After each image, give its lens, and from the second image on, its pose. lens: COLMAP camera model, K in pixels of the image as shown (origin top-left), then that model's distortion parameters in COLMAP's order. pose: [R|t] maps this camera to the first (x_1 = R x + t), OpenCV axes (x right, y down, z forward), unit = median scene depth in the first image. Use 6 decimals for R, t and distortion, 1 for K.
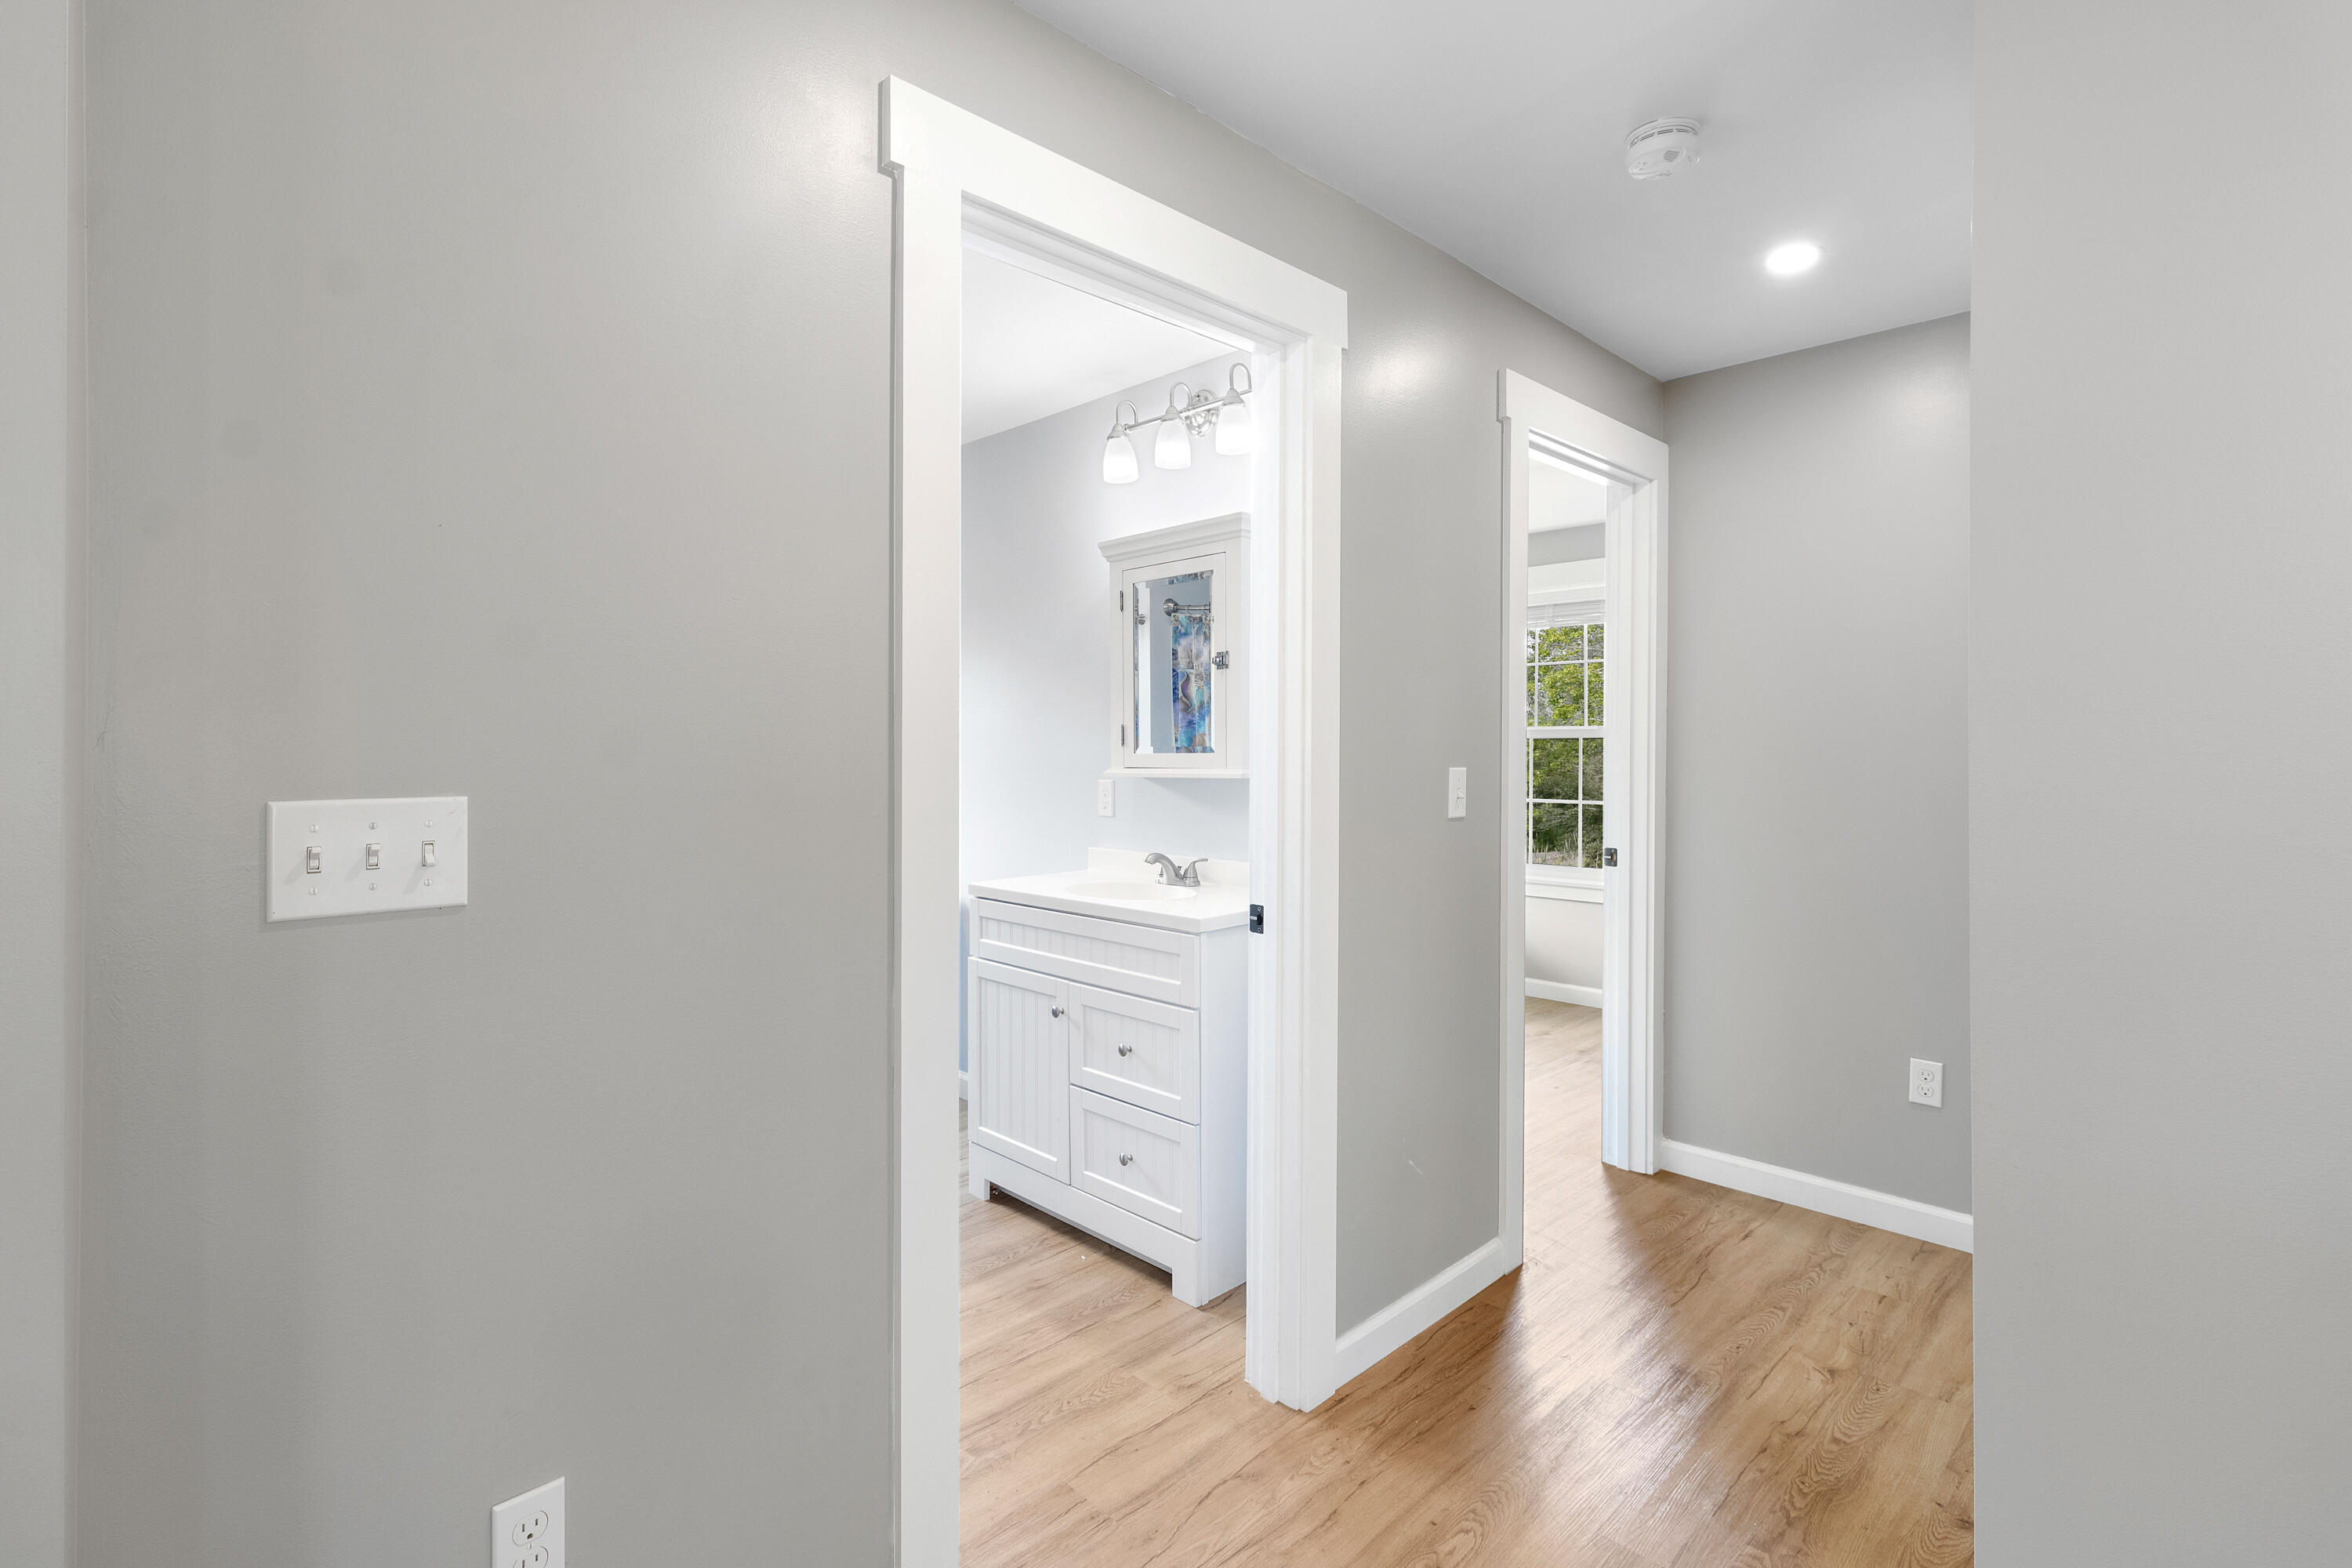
lens RADIAL K [[1092.6, 0, 1231.5], [0, 1092.6, 740.9], [0, 0, 1]] dist [0.000875, 0.000198]
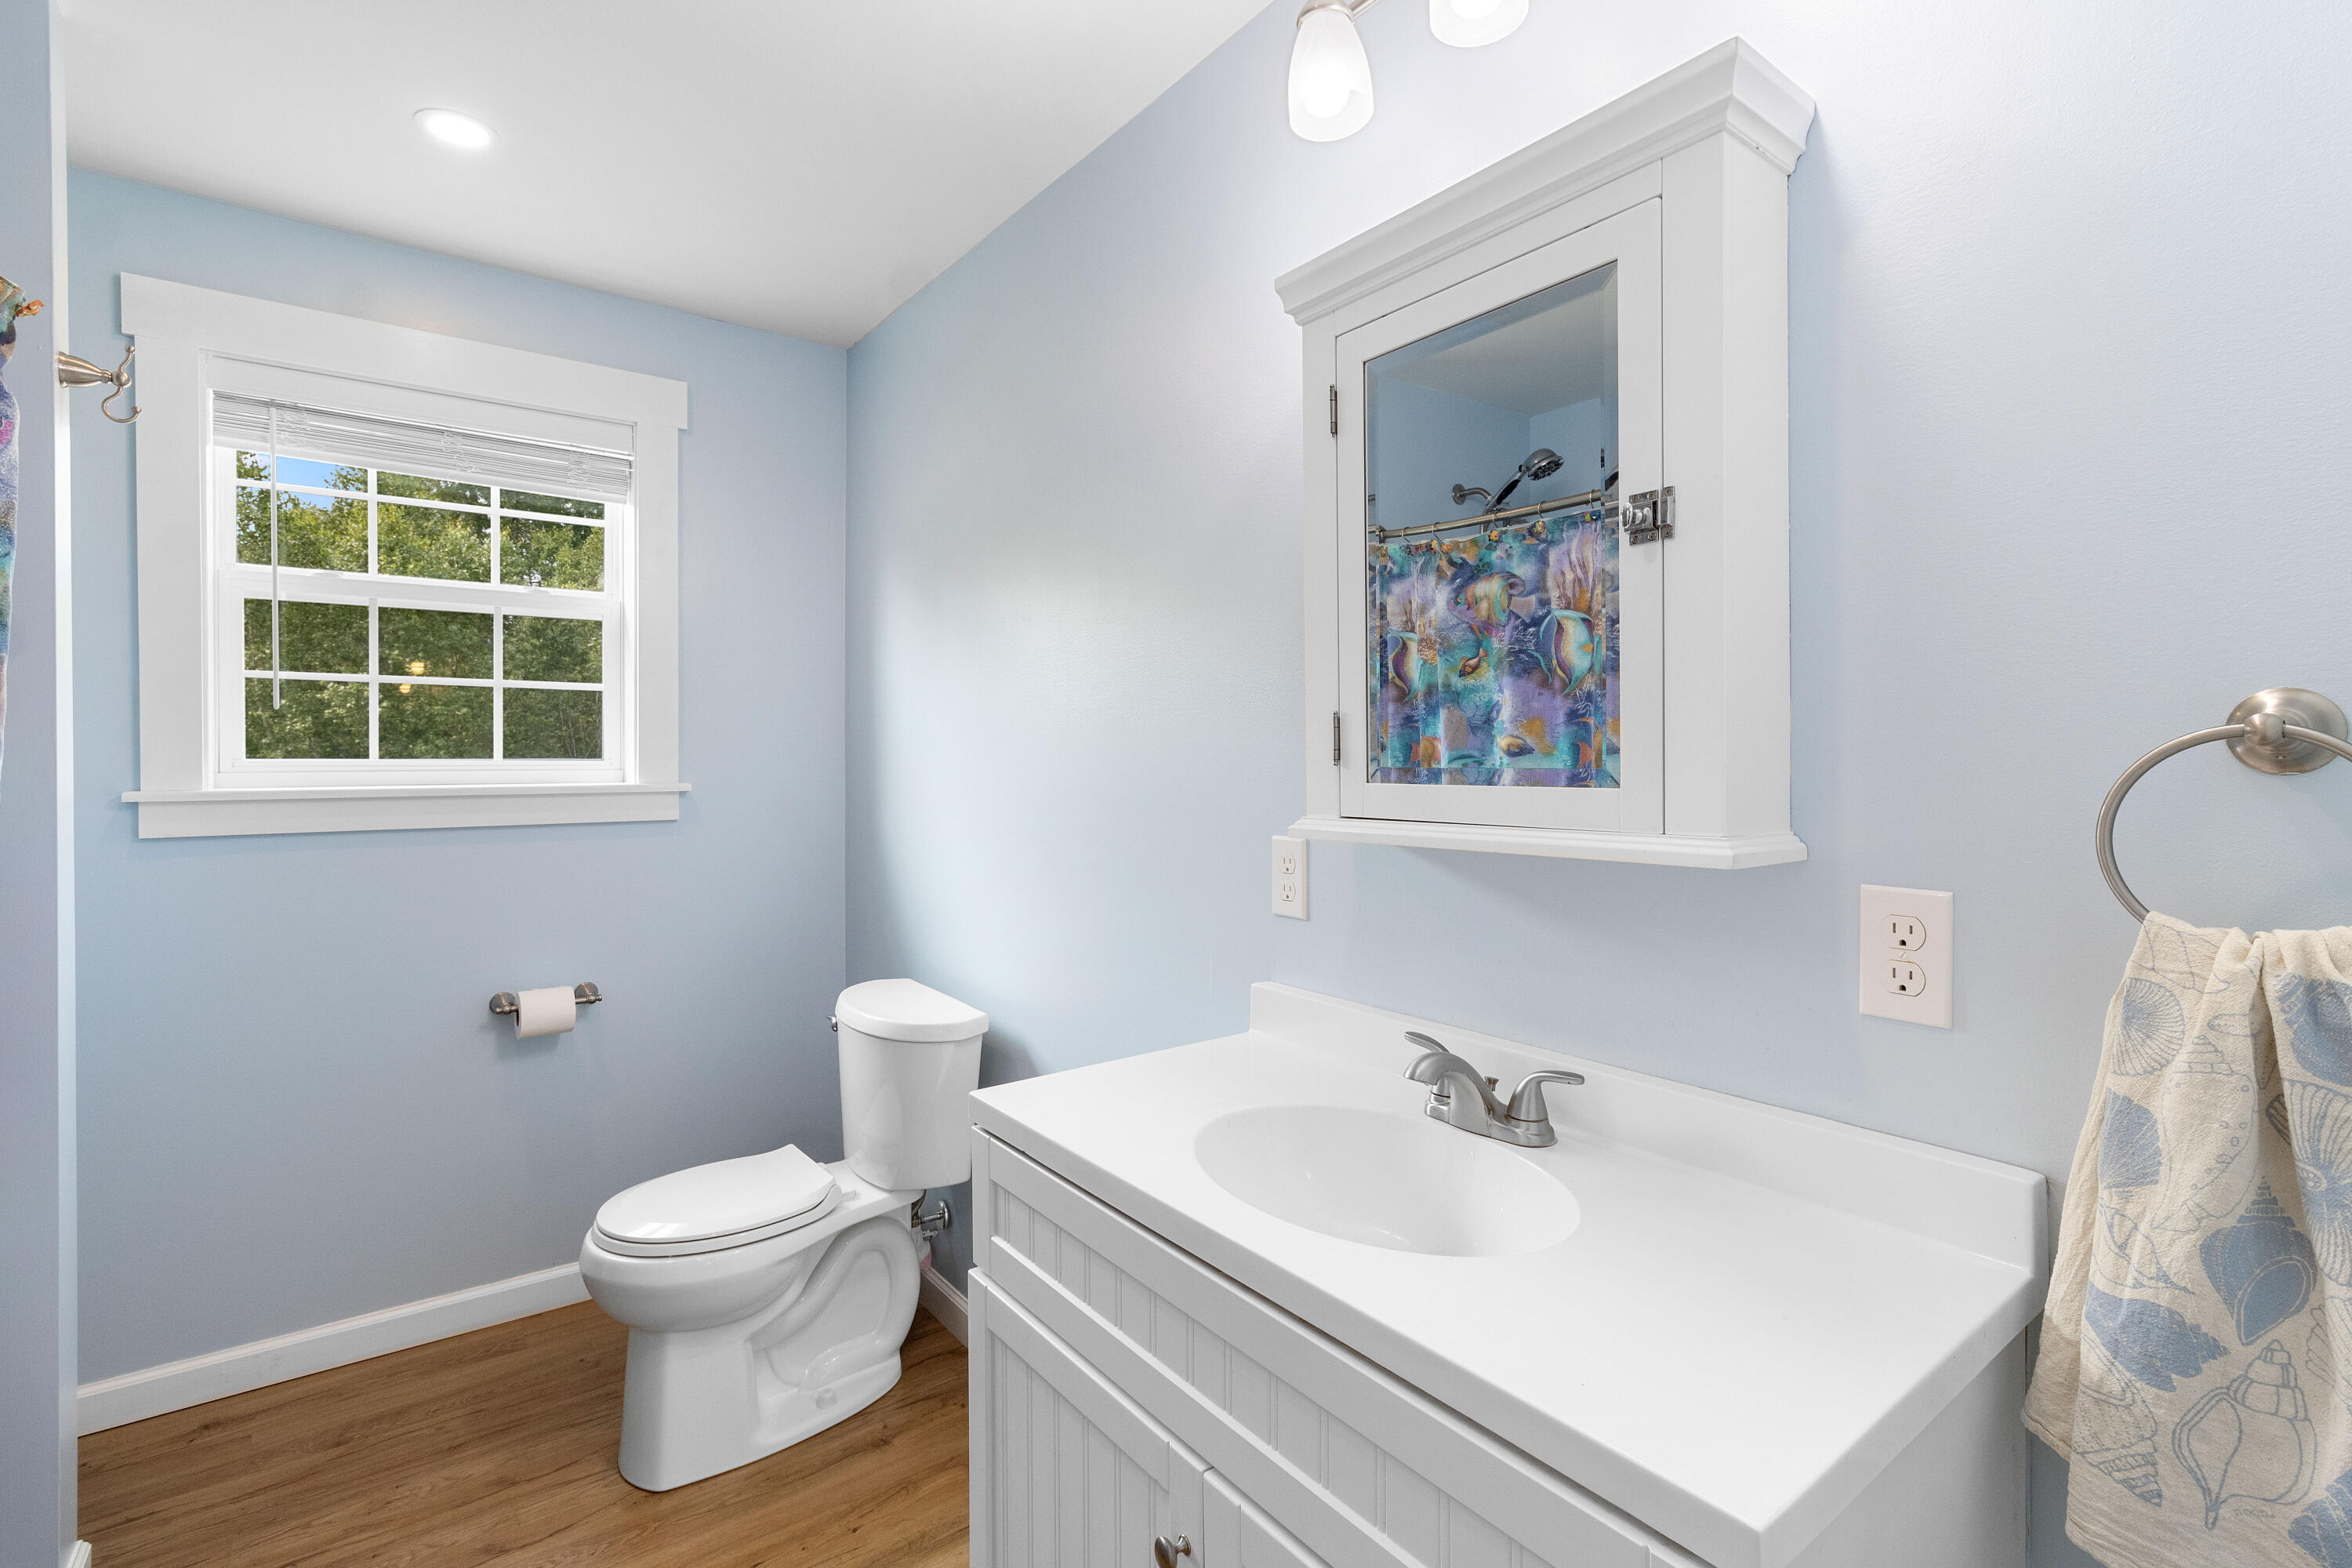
lens RADIAL K [[1104.5, 0, 1174.5], [0, 1104.5, 745.8], [0, 0, 1]] dist [0.002371, 0.001099]
pose [[0.982812, -0.001554, -0.184603, -0.077019], [0.001237, 0.999998, -0.001835, -0.001641], [0.184606, 0.001575, 0.982811, 0.539638]]
